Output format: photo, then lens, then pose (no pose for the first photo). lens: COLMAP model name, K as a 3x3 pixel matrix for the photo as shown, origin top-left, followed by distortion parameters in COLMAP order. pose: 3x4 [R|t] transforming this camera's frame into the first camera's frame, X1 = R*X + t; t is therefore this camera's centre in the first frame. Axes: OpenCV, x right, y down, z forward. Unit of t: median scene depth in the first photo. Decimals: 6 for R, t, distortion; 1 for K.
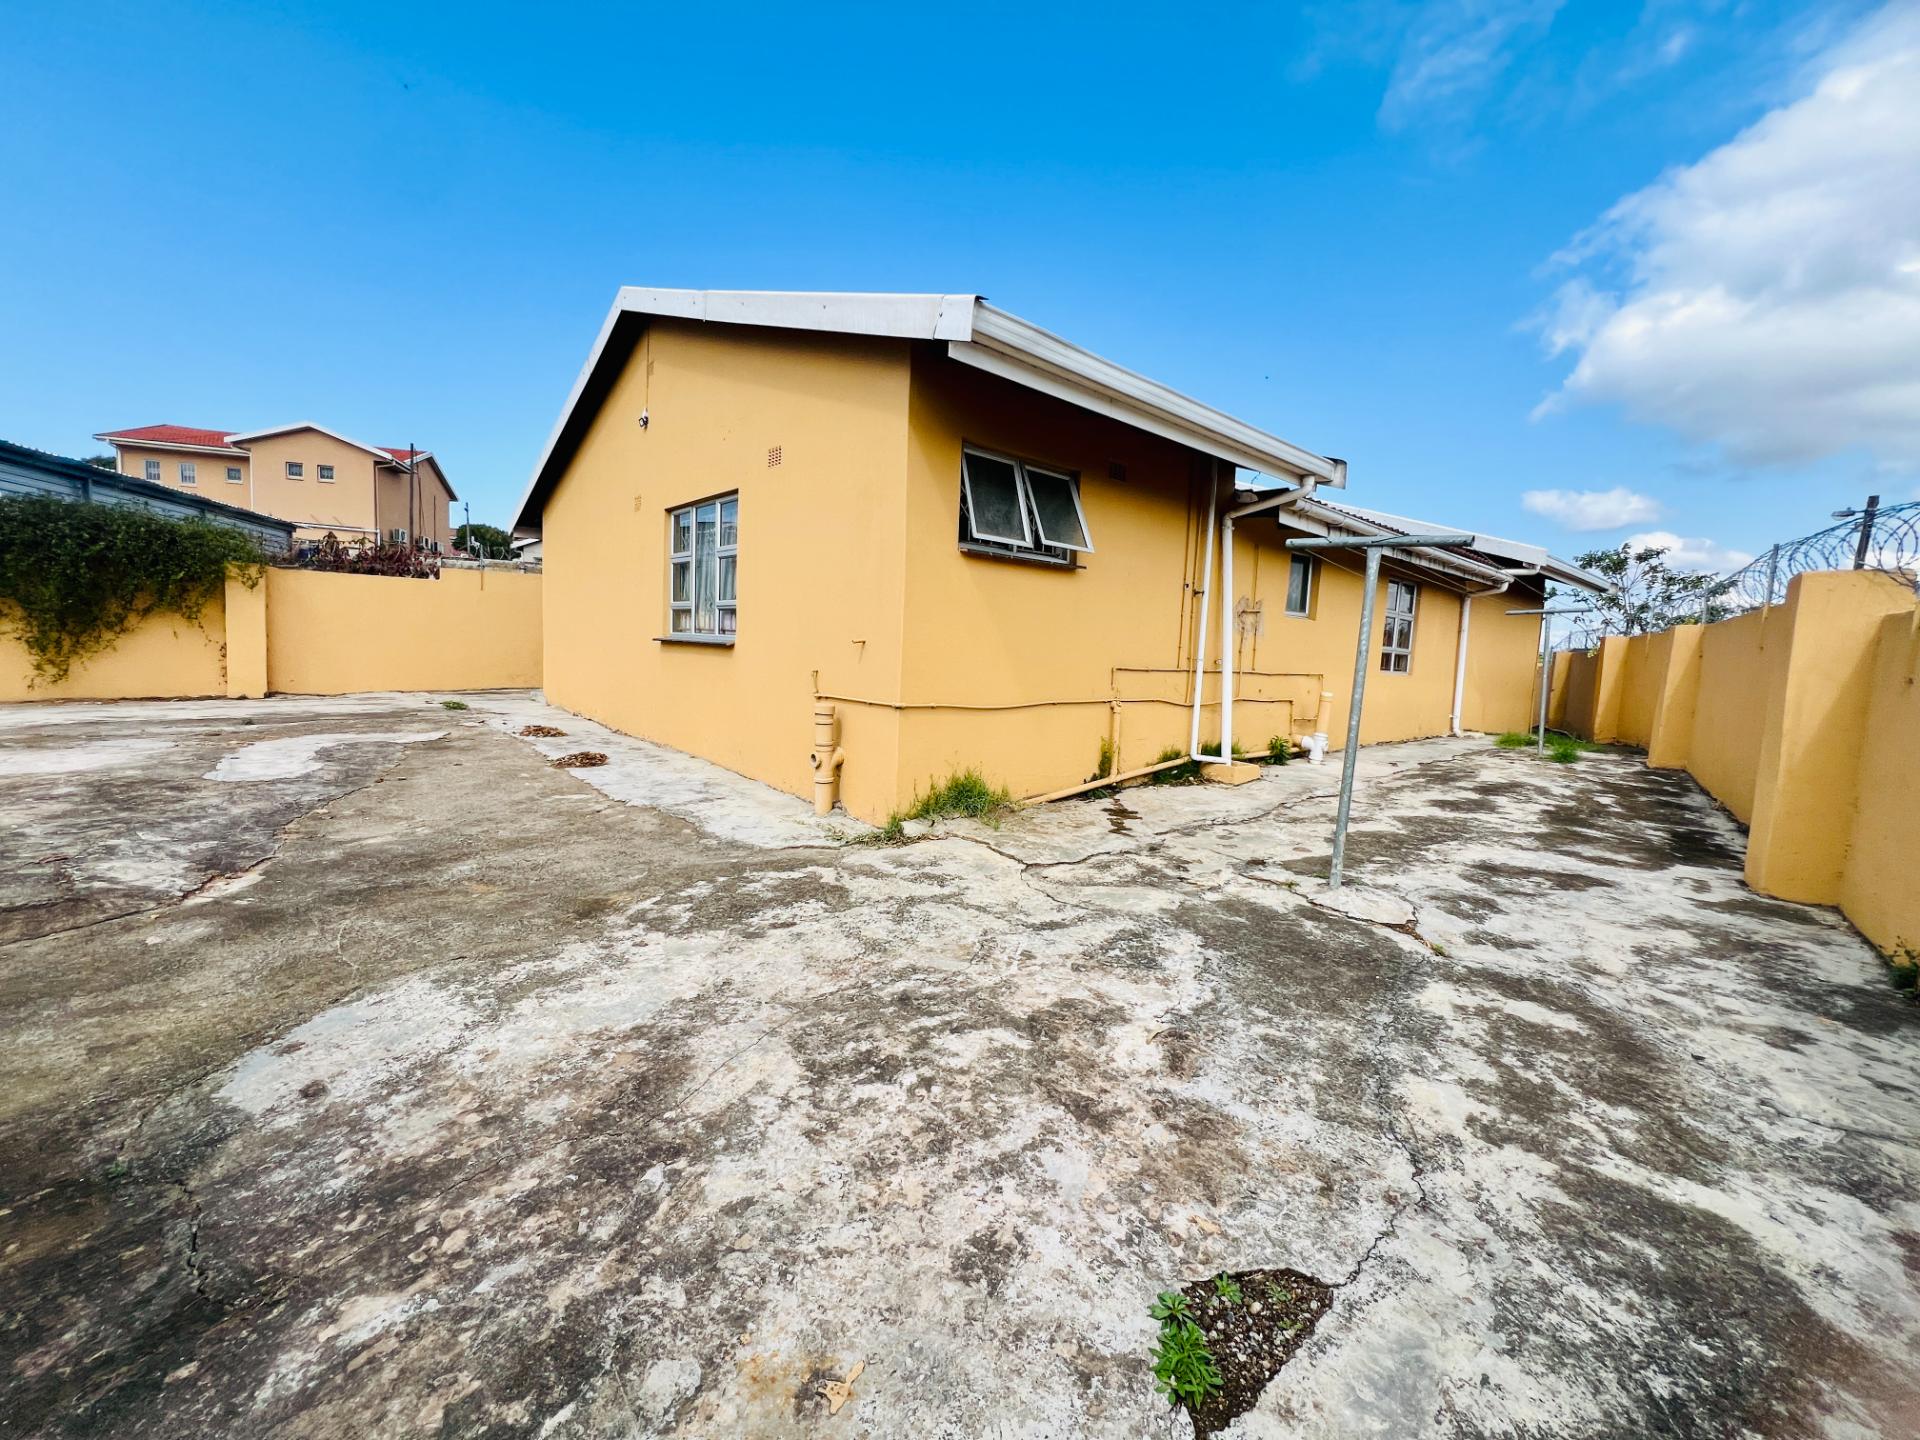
lens RADIAL K [[767.4, 0, 956.8], [0, 767.4, 717.4], [0, 0, 1]] dist [-0.002063, 0.000329]
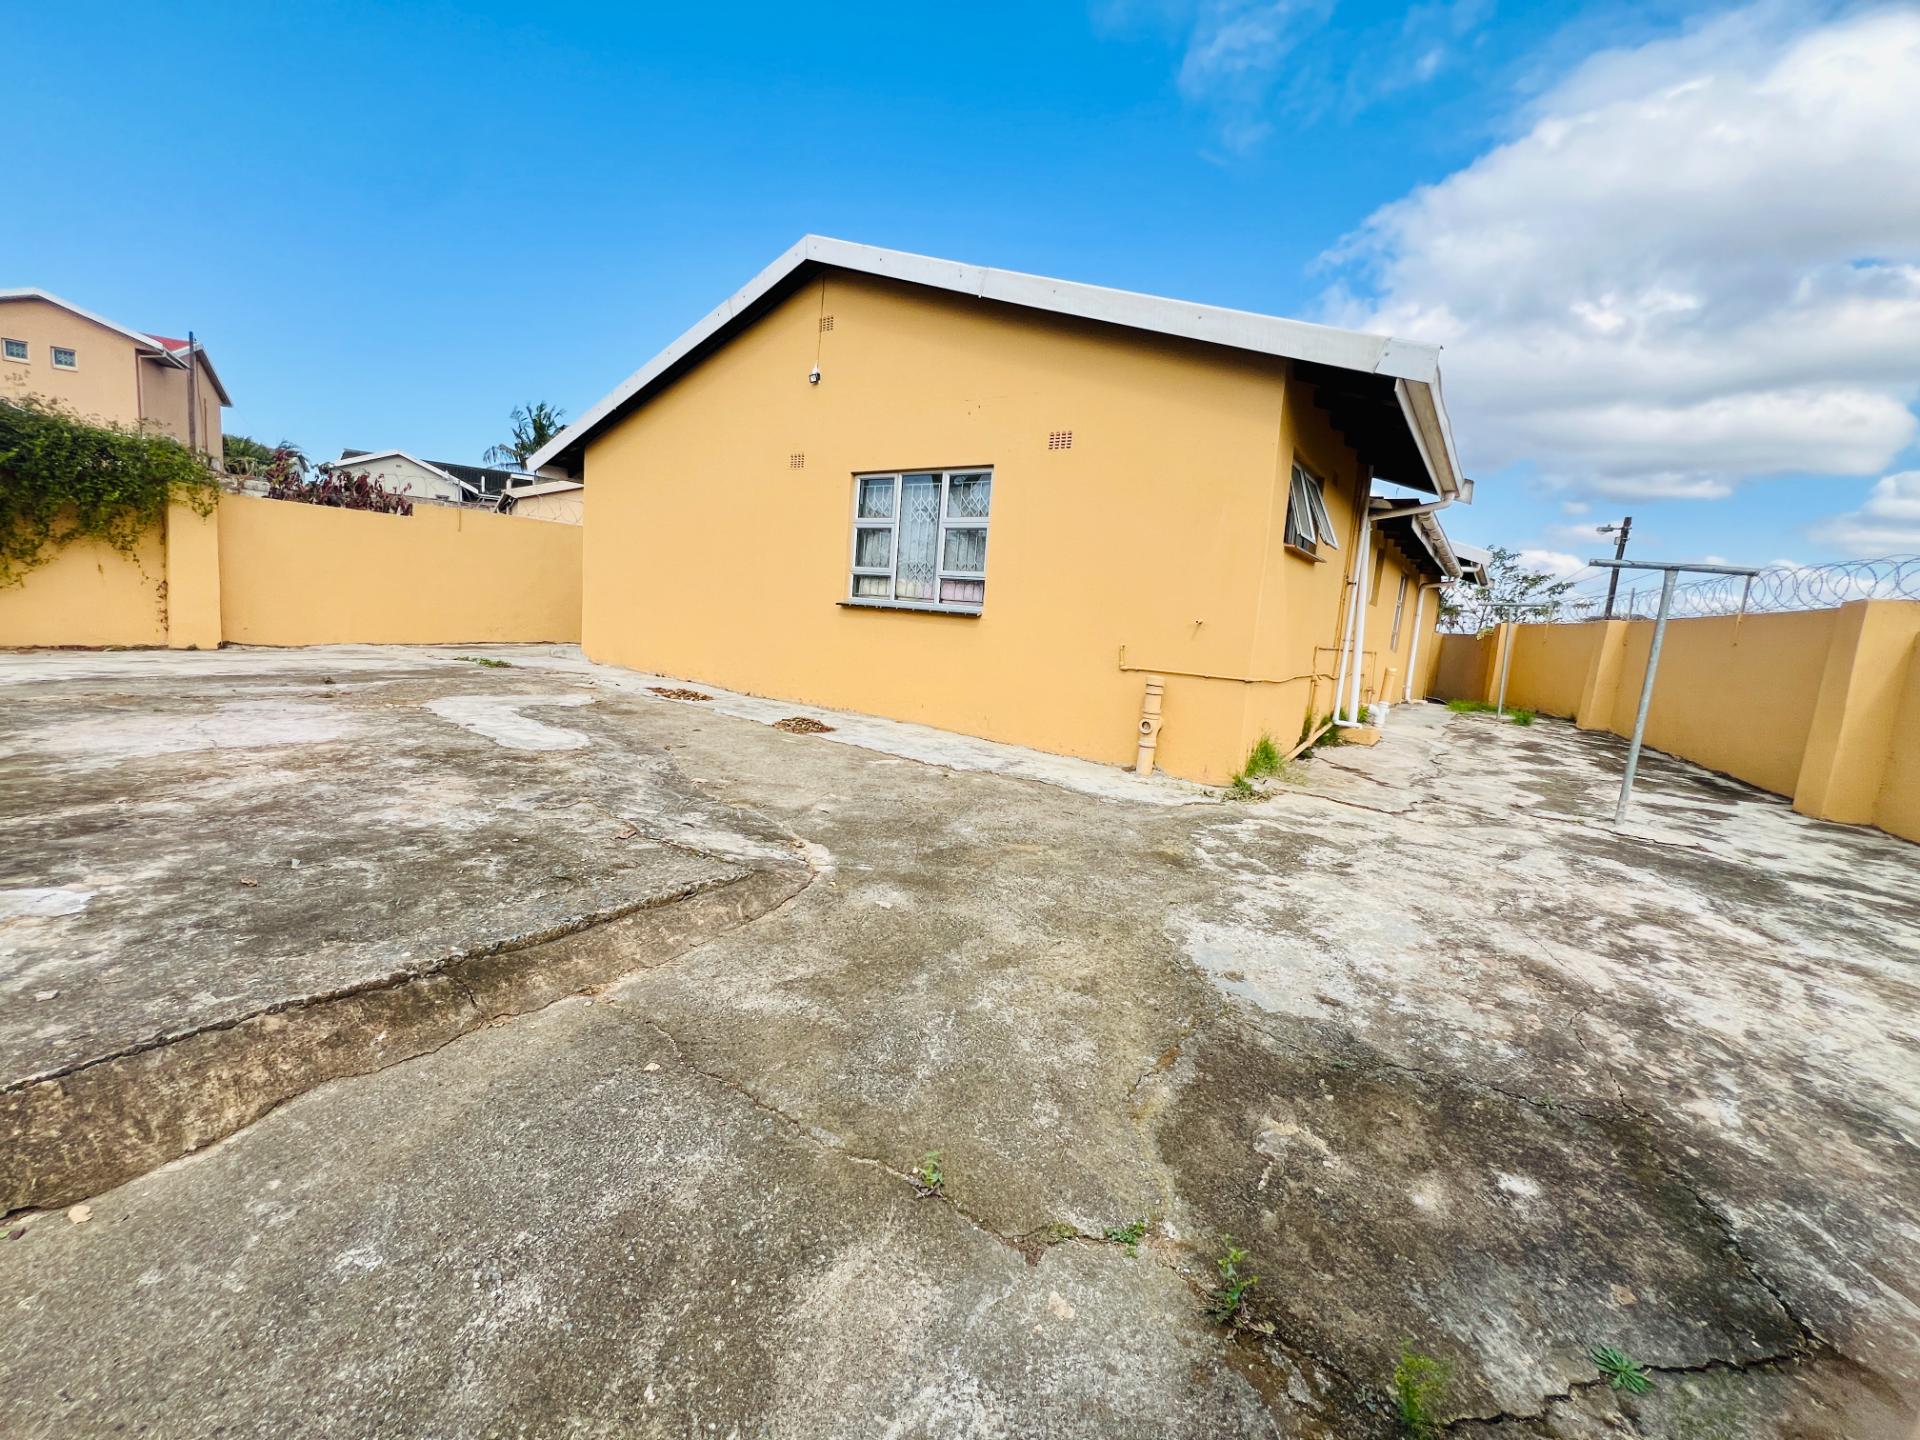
lens RADIAL K [[767.4, 0, 956.8], [0, 767.4, 717.4], [0, 0, 1]] dist [-0.002063, 0.000329]
pose [[0.971875, 0.001025, 0.235494, -1.102187], [-0.013606, 0.998564, 0.051806, -0.018334], [-0.235102, -0.053553, 0.970494, -0.025661]]
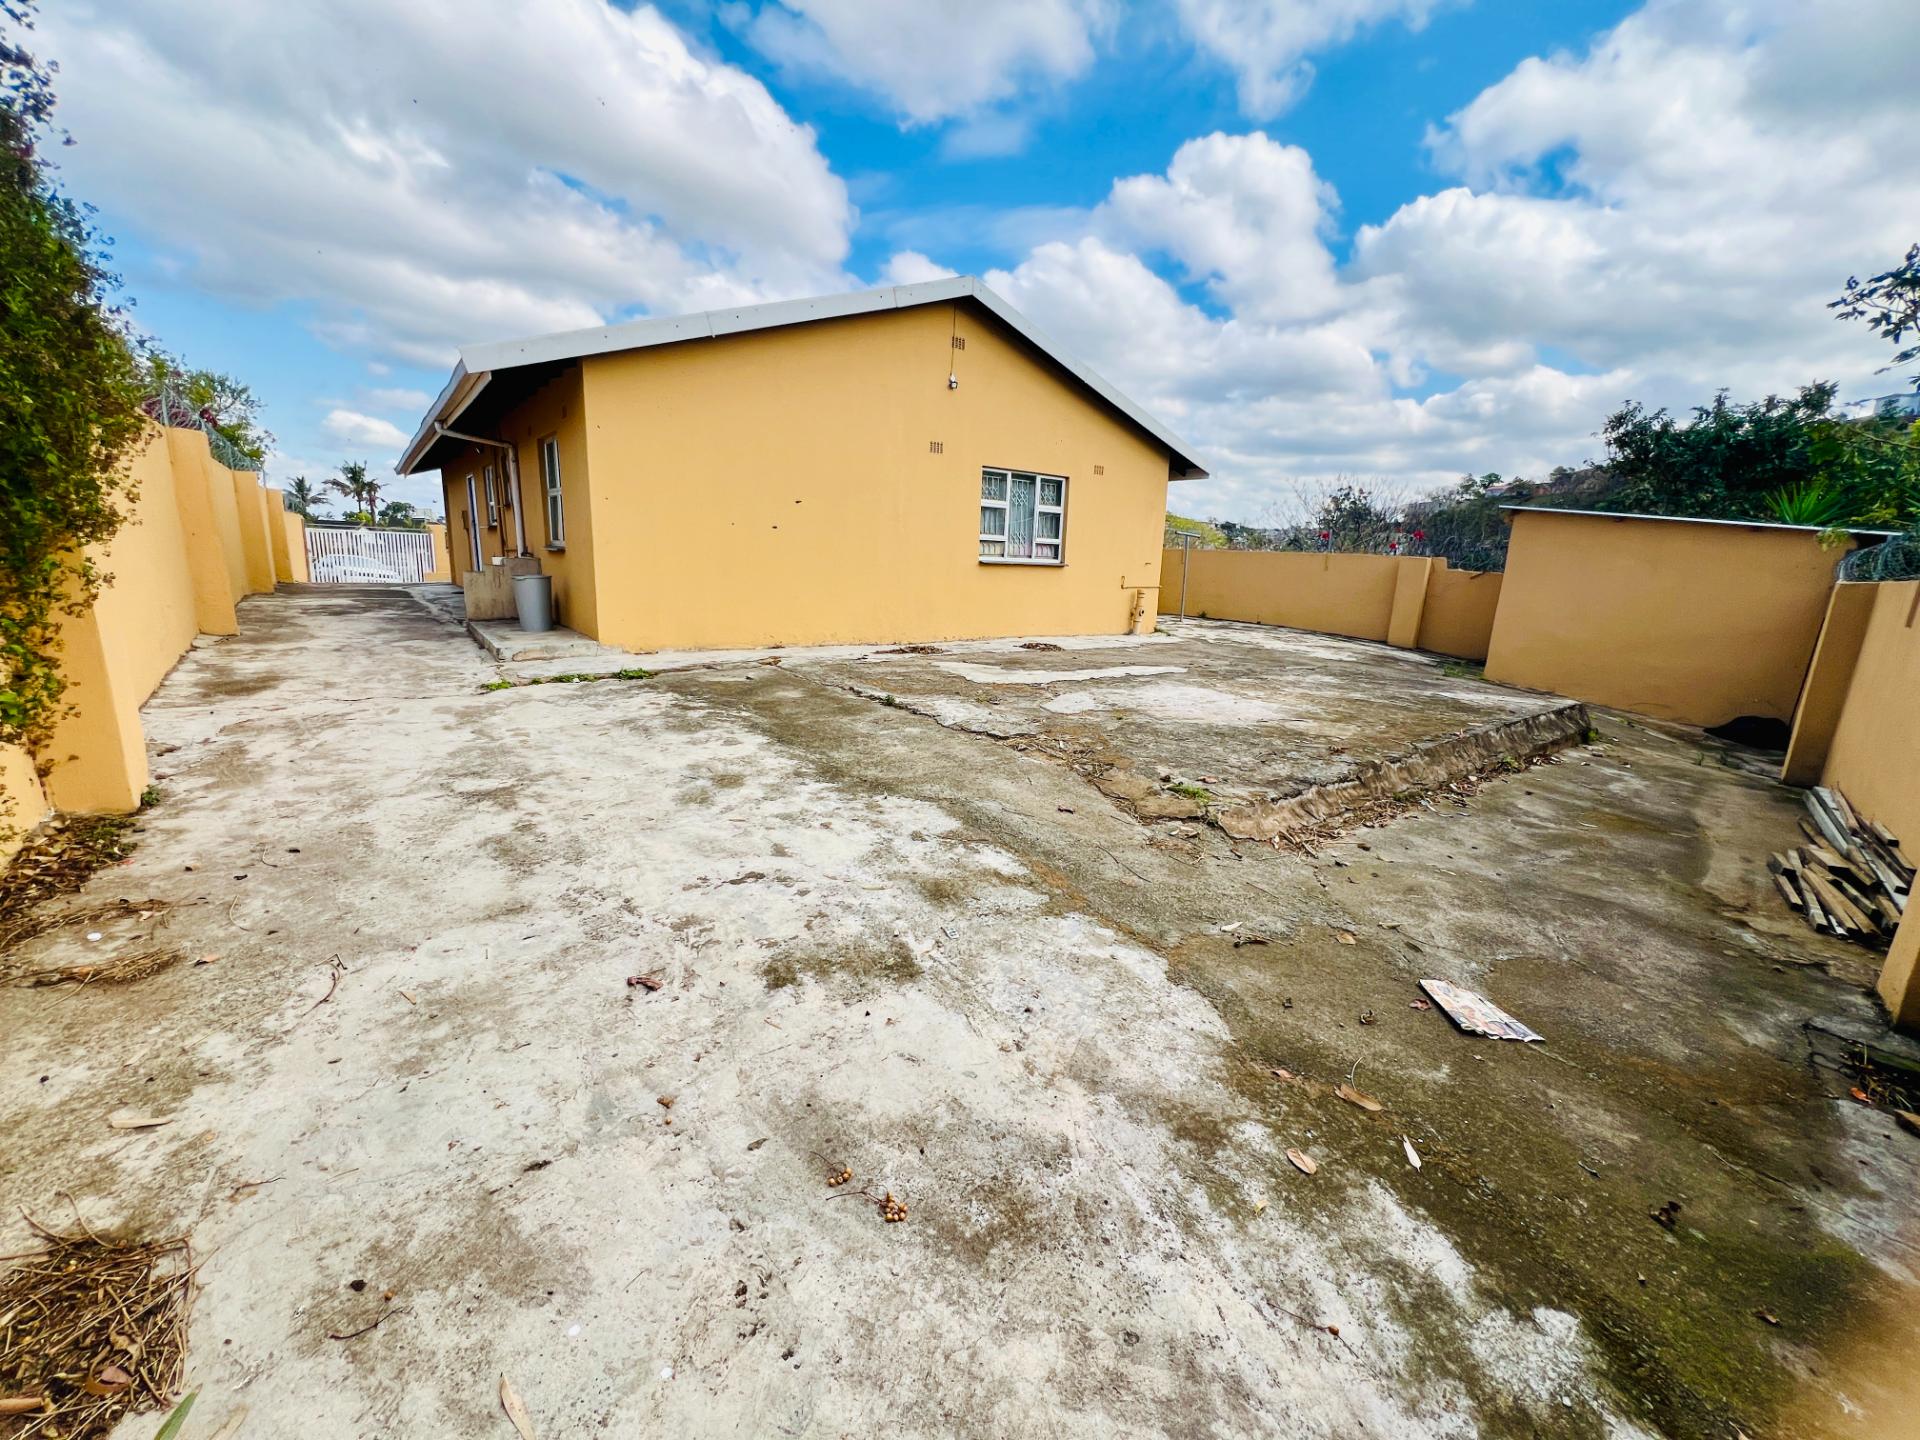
lens RADIAL K [[764.8, 0, 960.1], [0, 764.8, 718.5], [0, 0, 1]] dist [-0.002214, 0.000567]
pose [[0.052336, -0.259333, 0.964369, -4.134608], [0.045736, 0.965301, 0.257102, -0.429504], [-0.997582, 0.030651, 0.062381, 2.196171]]
